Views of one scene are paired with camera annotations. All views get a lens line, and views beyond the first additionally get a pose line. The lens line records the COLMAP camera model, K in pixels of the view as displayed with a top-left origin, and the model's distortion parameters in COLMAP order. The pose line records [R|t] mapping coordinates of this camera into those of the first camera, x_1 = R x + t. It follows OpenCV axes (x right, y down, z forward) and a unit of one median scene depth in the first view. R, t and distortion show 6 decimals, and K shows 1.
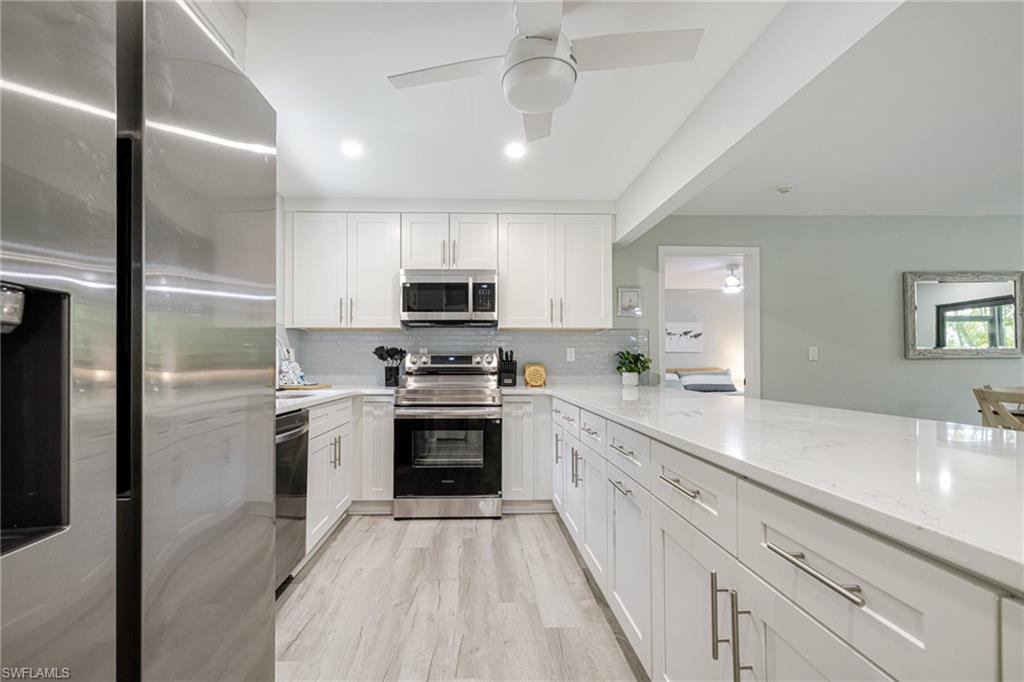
lens RADIAL K [[438.5, 0, 492.4], [0, 438.5, 359.4], [0, 0, 1]] dist [0.001053, -0.000388]
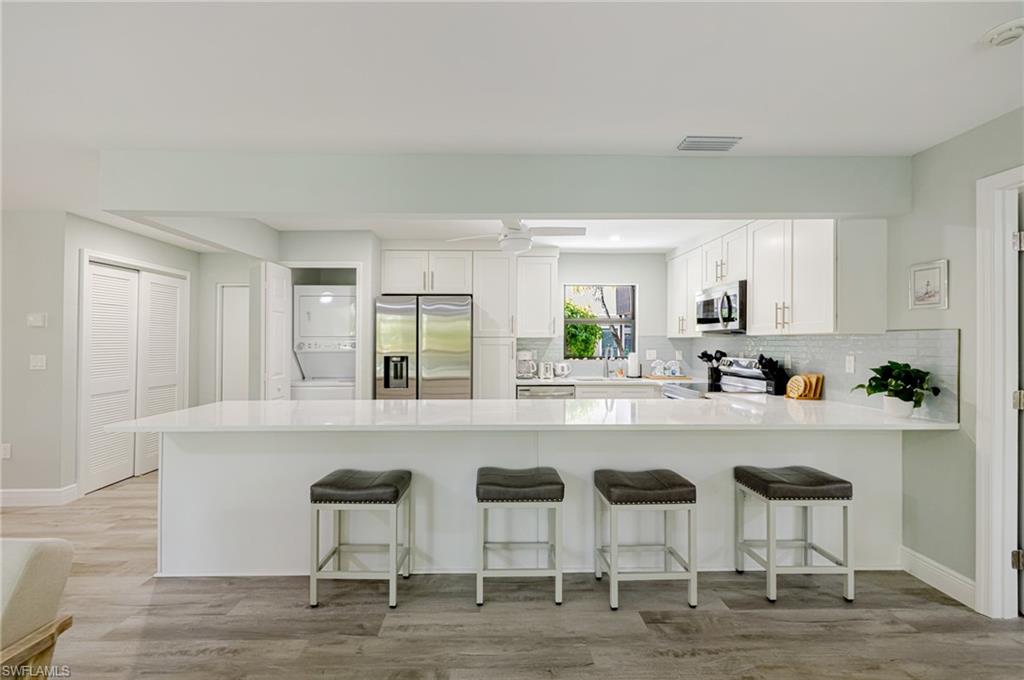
lens RADIAL K [[438.5, 0, 500.7], [0, 438.5, 342.3], [0, 0, 1]] dist [0.001053, -0.000388]
pose [[-0.005634, -0.000979, -0.999984, 1.062029], [0.004170, 0.999991, -0.001002, -0.058159], [0.999975, -0.004176, -0.005630, 0.436353]]
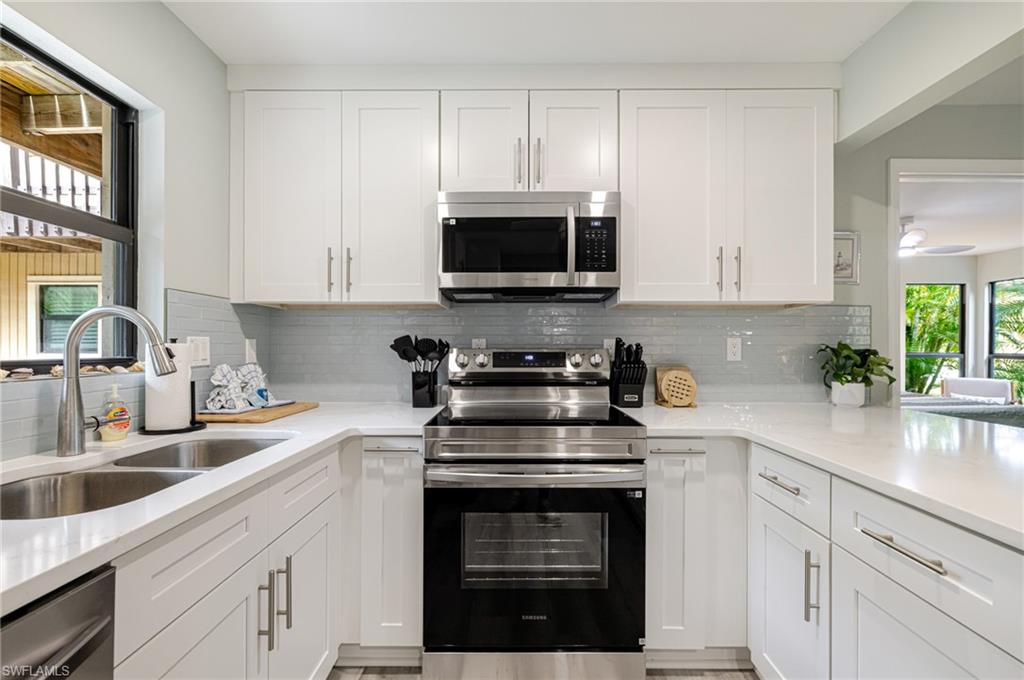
lens RADIAL K [[438.5, 0, 524.5], [0, 438.5, 338.6], [0, 0, 1]] dist [0.001053, -0.000388]
pose [[0.999558, -0.000863, -0.029707, -0.088186], [0.000612, 0.999964, -0.008460, -0.022630], [0.029713, 0.008438, 0.999523, 0.464632]]
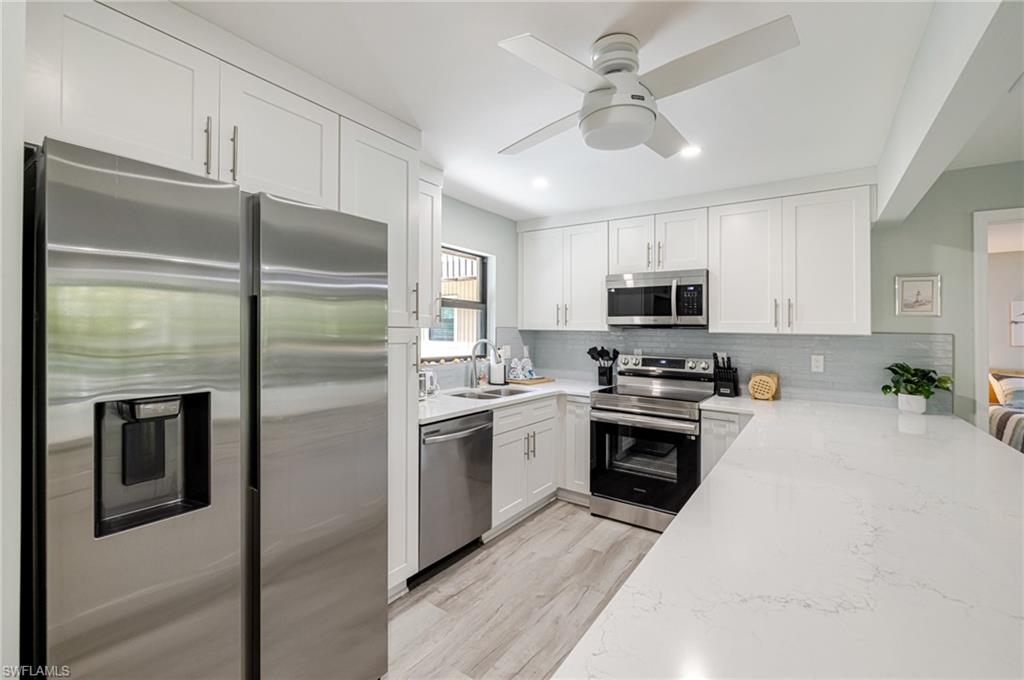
lens RADIAL K [[438.5, 0, 516.0], [0, 438.5, 329.9], [0, 0, 1]] dist [0.001053, -0.000388]
pose [[0.809063, 0.011969, -0.587600, 0.227243], [-0.013259, 0.999910, 0.002110, -0.074514], [0.587572, 0.006084, 0.809149, 0.028457]]
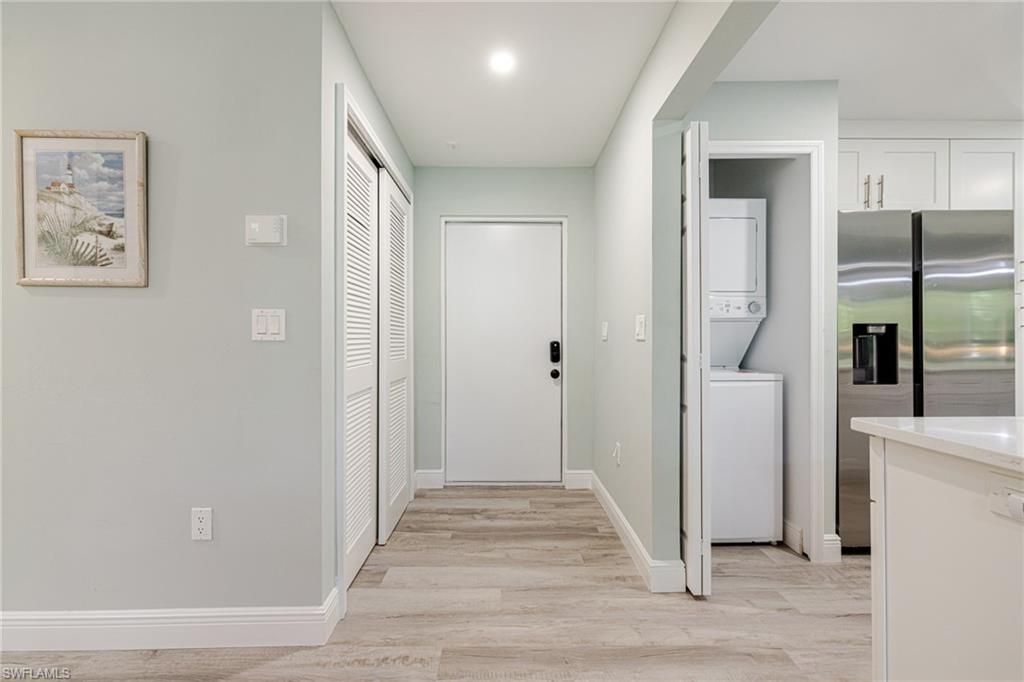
lens RADIAL K [[438.5, 0, 507.9], [0, 438.5, 346.6], [0, 0, 1]] dist [0.001053, -0.000388]
pose [[-0.015216, 0.016631, -0.999746, 0.490659], [0.003035, 0.999858, 0.016587, 0.000024], [0.999880, -0.002782, -0.015264, -0.405162]]
